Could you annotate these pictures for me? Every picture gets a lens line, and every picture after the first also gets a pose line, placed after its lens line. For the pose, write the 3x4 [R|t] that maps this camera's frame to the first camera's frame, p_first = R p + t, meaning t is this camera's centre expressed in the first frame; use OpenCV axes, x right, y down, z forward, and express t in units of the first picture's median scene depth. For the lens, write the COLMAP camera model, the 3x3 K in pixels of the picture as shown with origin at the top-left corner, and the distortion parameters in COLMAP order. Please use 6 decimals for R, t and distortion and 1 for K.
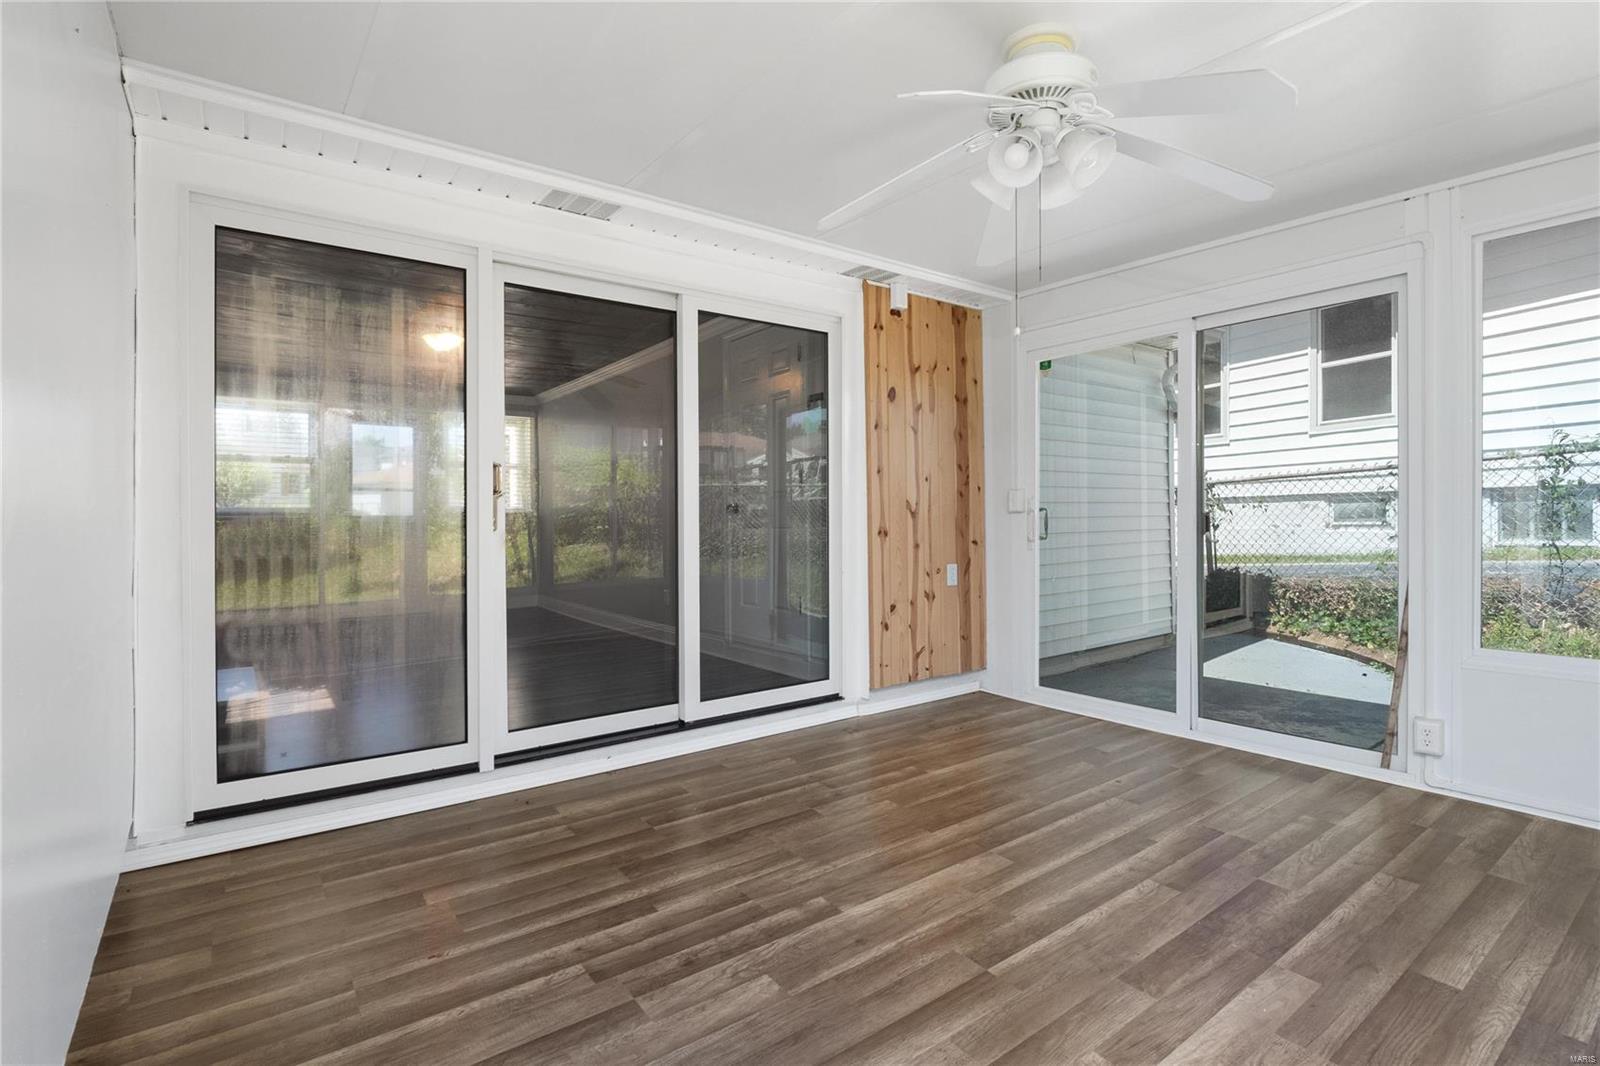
lens RADIAL K [[772.2, 0, 826.3], [0, 772.2, 516.1], [0, 0, 1]] dist [0.000487, -0.001124]
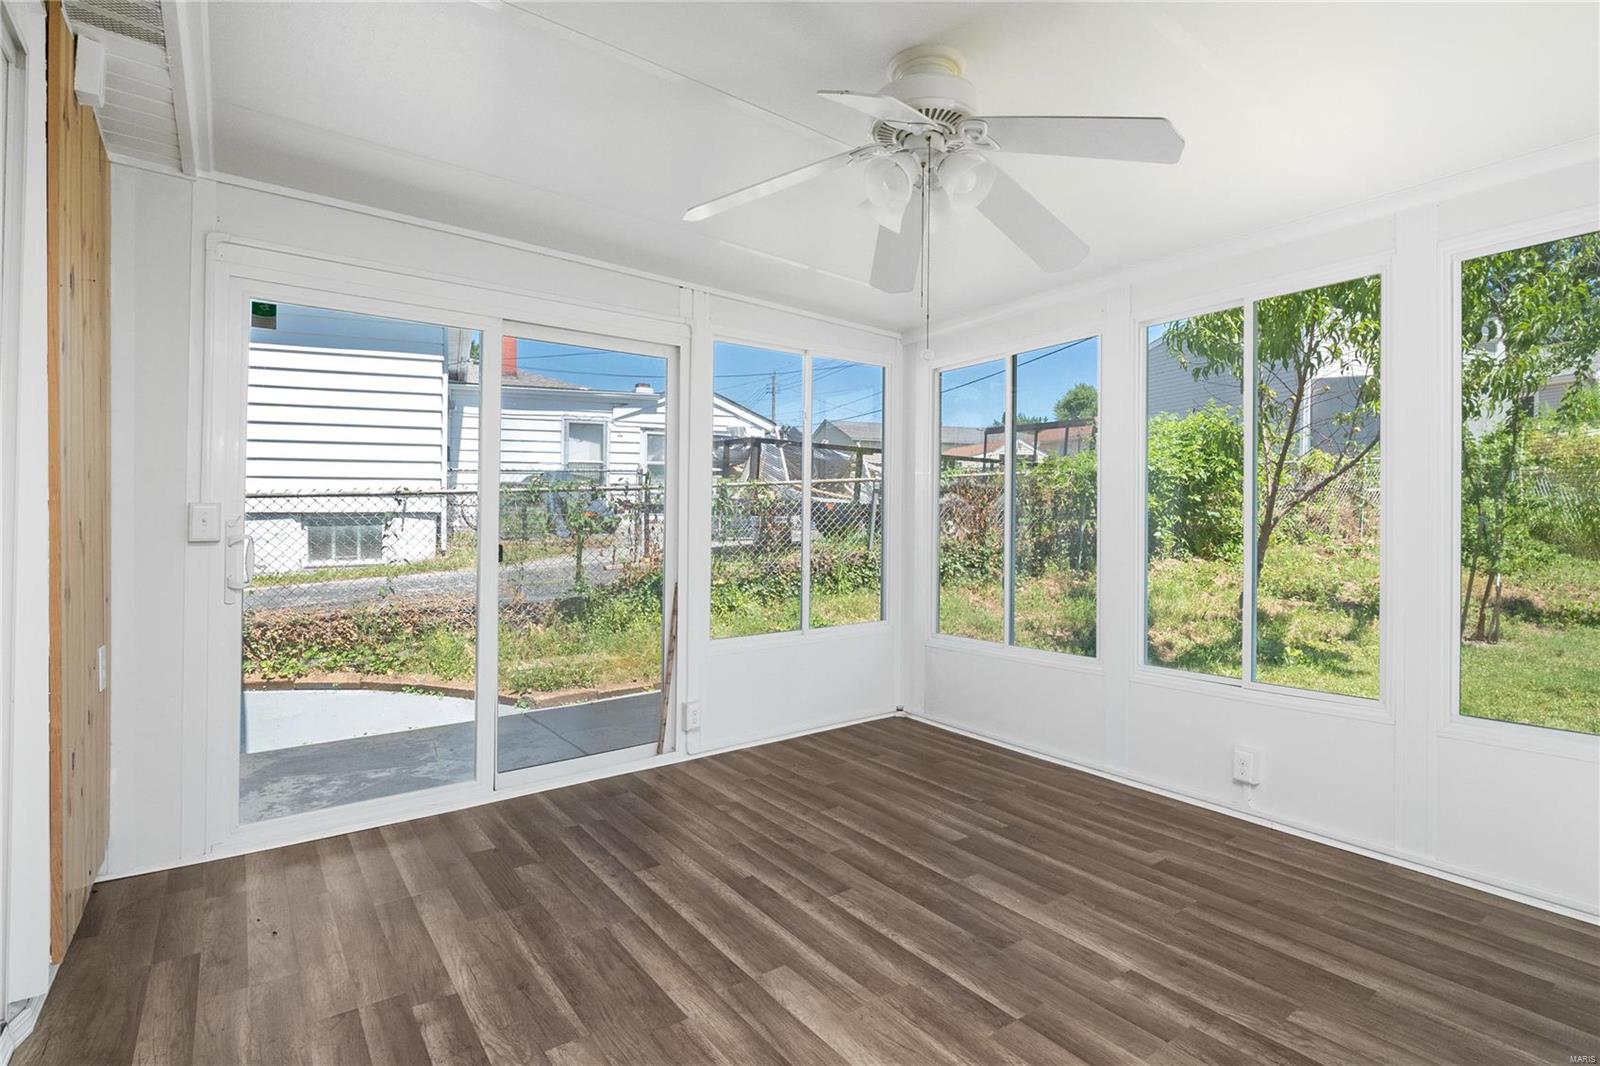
lens RADIAL K [[772.2, 0, 818.5], [0, 772.2, 521.3], [0, 0, 1]] dist [0.000487, -0.001124]
pose [[0.022759, 0.010909, 0.999681, -0.590326], [0.006865, 0.999915, -0.011068, -0.020527], [-0.999717, 0.007115, 0.022683, 0.936171]]
